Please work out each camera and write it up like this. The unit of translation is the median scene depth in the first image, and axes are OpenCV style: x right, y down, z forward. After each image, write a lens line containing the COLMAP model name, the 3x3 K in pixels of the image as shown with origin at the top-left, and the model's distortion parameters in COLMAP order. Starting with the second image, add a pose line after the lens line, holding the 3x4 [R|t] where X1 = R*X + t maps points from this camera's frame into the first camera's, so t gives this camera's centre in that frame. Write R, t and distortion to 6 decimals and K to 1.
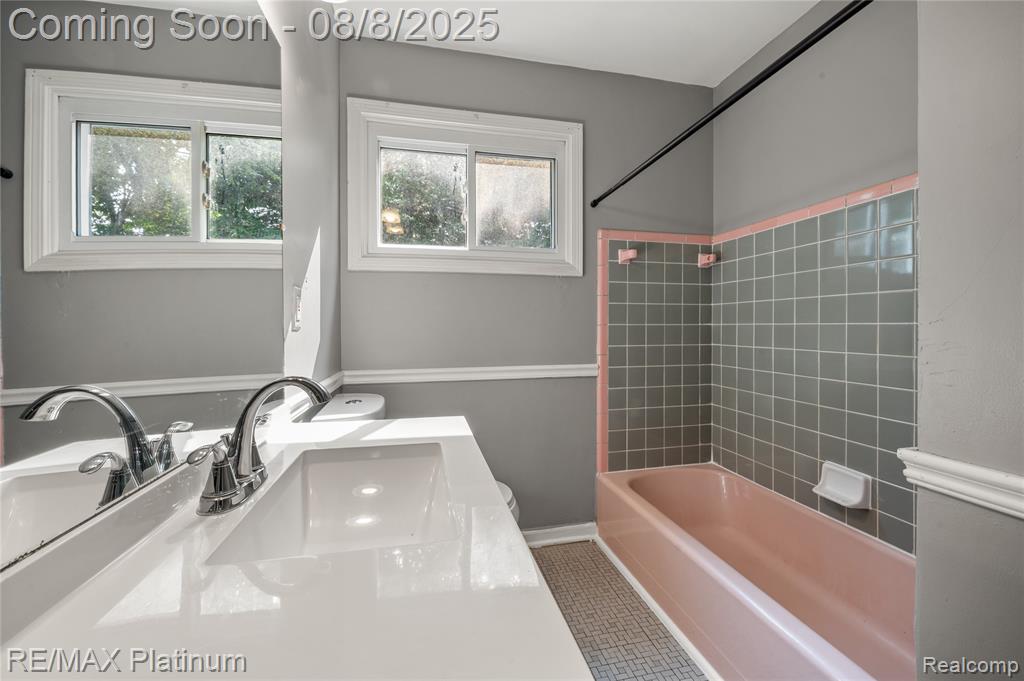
lens RADIAL K [[413.0, 0, 513.2], [0, 413.0, 333.3], [0, 0, 1]] dist [-0.000060, 0.000119]
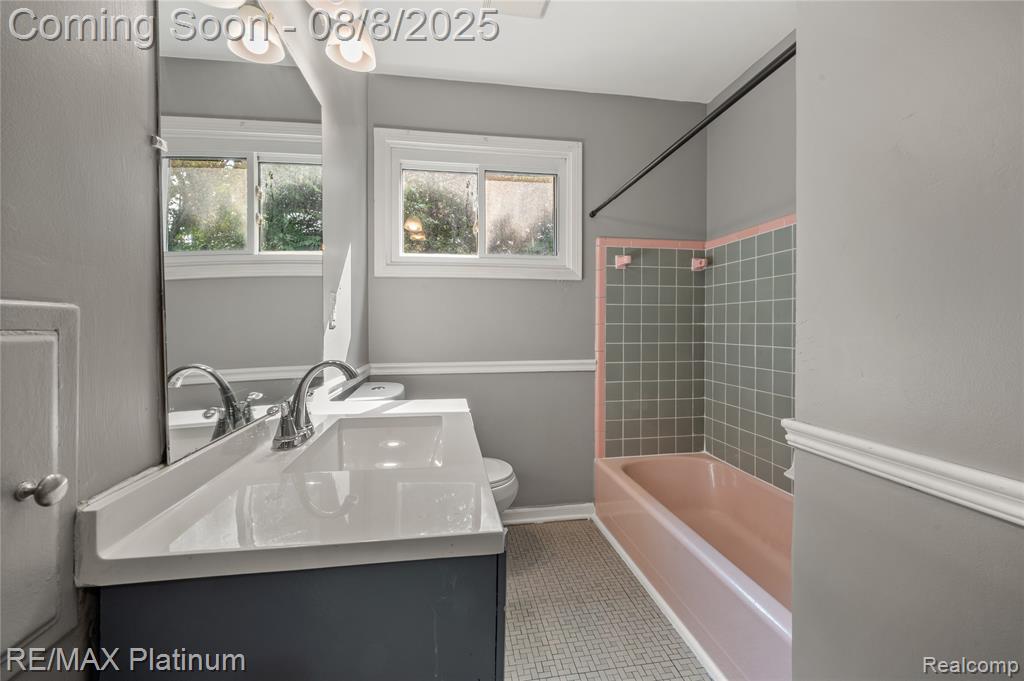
lens RADIAL K [[413.0, 0, 511.2], [0, 413.0, 333.5], [0, 0, 1]] dist [-0.000060, 0.000119]
pose [[0.997805, 0.003337, -0.066139, 0.057309], [-0.003184, 0.999992, 0.002418, 0.003039], [0.066147, -0.002202, 0.997807, -0.126008]]
